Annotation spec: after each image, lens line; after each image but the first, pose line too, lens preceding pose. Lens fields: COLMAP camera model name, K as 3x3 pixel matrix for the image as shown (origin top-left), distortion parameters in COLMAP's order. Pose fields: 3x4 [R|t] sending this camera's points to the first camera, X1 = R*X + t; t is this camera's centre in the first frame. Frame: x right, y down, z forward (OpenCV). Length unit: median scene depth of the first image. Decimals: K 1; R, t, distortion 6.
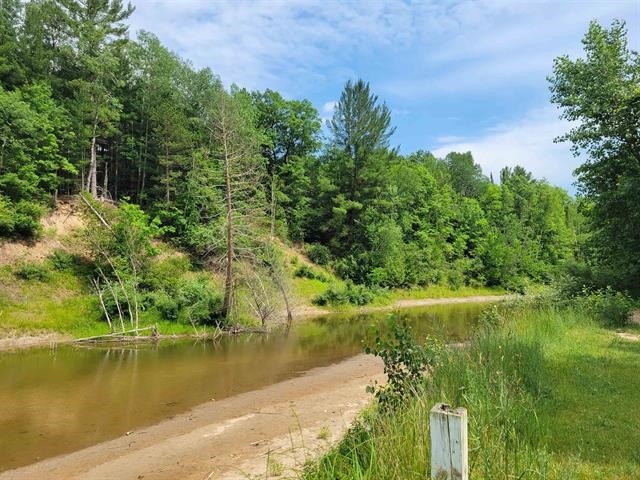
lens RADIAL K [[483.3, 0, 320.0], [0, 483.3, 240.0], [0, 0, 1]] dist [0.040009, -0.007708]
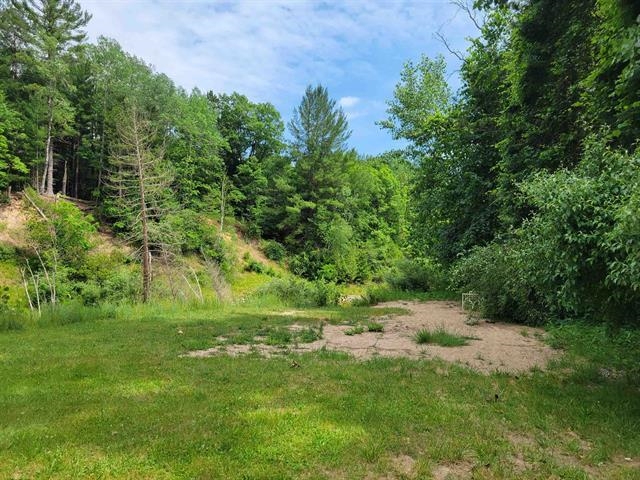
lens RADIAL K [[480.8, 0, 320.0], [0, 480.8, 240.0], [0, 0, 1]] dist [0.051026, -0.005352]
pose [[0.999779, 0.018479, -0.010032, 0.109457], [-0.018395, 0.999795, 0.008417, -0.004359], [0.010186, -0.008231, 0.999914, -0.052901]]
